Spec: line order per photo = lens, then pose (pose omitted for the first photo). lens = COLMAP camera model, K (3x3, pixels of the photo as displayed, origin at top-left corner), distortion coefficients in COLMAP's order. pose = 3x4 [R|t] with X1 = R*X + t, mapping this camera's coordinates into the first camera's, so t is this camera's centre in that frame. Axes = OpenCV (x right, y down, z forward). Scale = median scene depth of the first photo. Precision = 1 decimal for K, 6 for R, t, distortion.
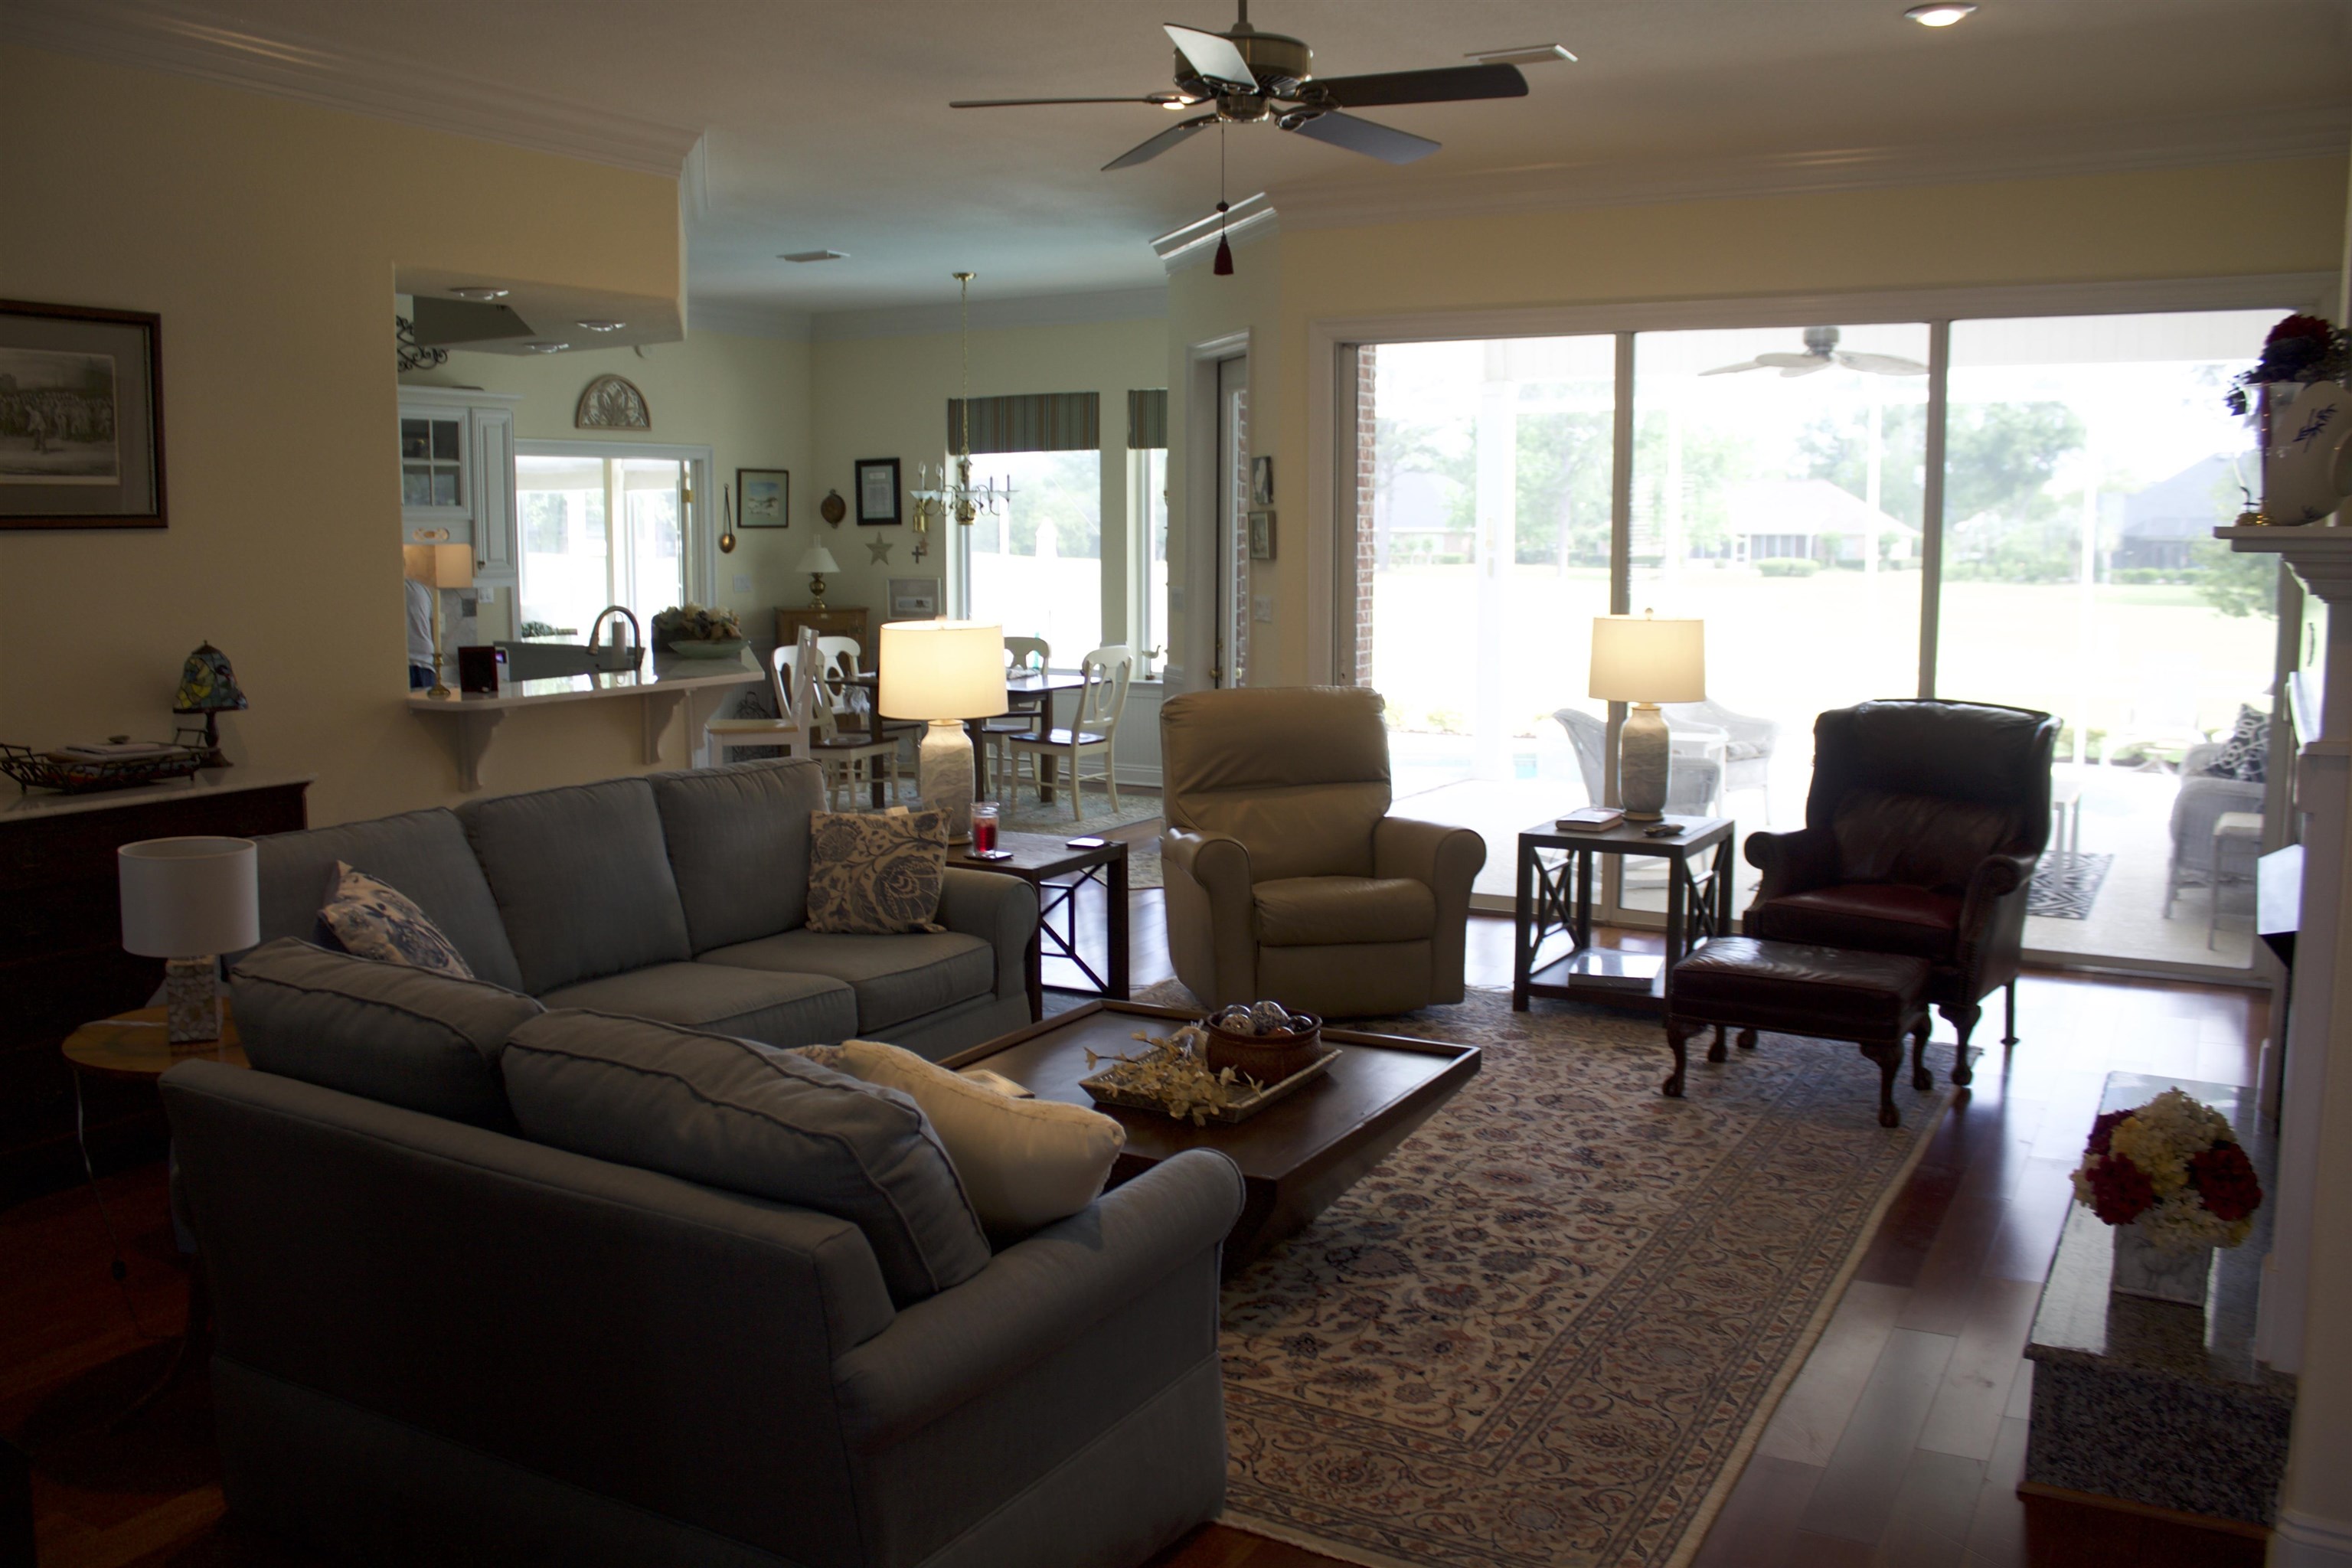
lens RADIAL K [[1965.3, 0, 1153.2], [0, 1965.3, 788.7], [0, 0, 1]] dist [-0.158950, 0.135586]
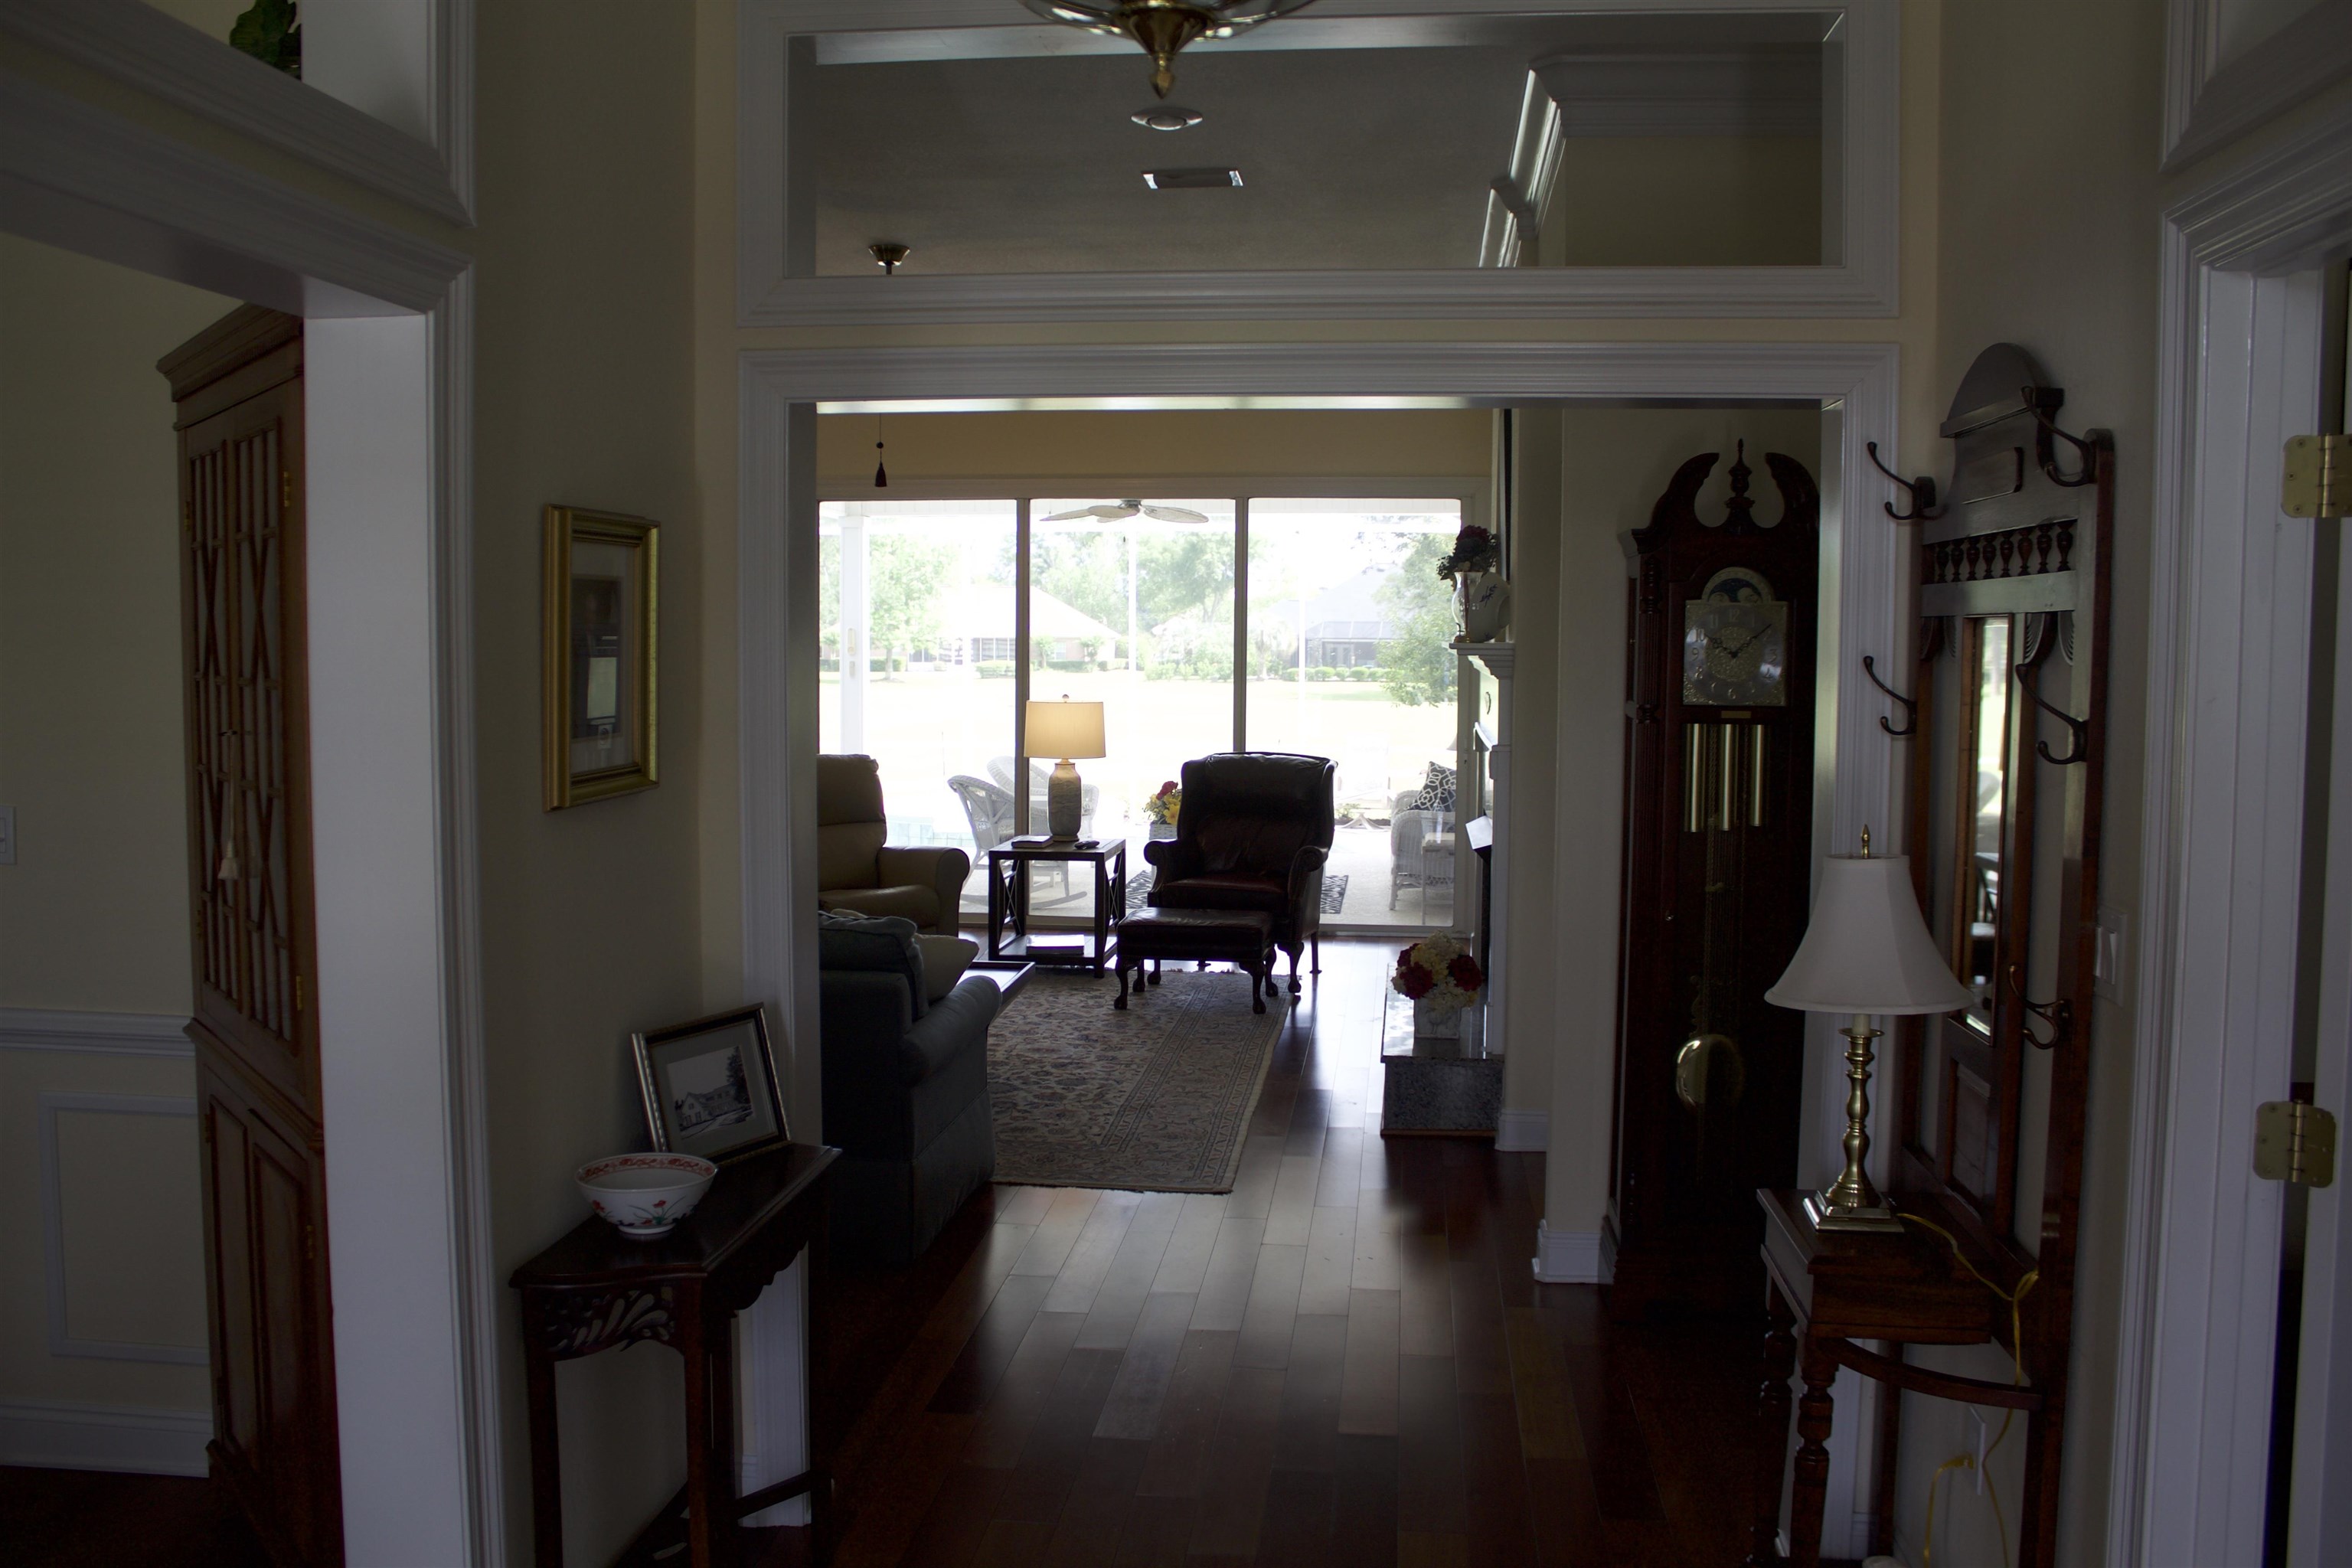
lens RADIAL K [[1965.3, 0, 1186.7], [0, 1965.3, 782.1], [0, 0, 1]] dist [-0.158950, 0.135586]
pose [[0.916411, -0.021492, 0.399662, -0.247515], [0.044109, 0.997898, -0.047477, 0.045978], [-0.397801, 0.061137, 0.915432, -0.371273]]
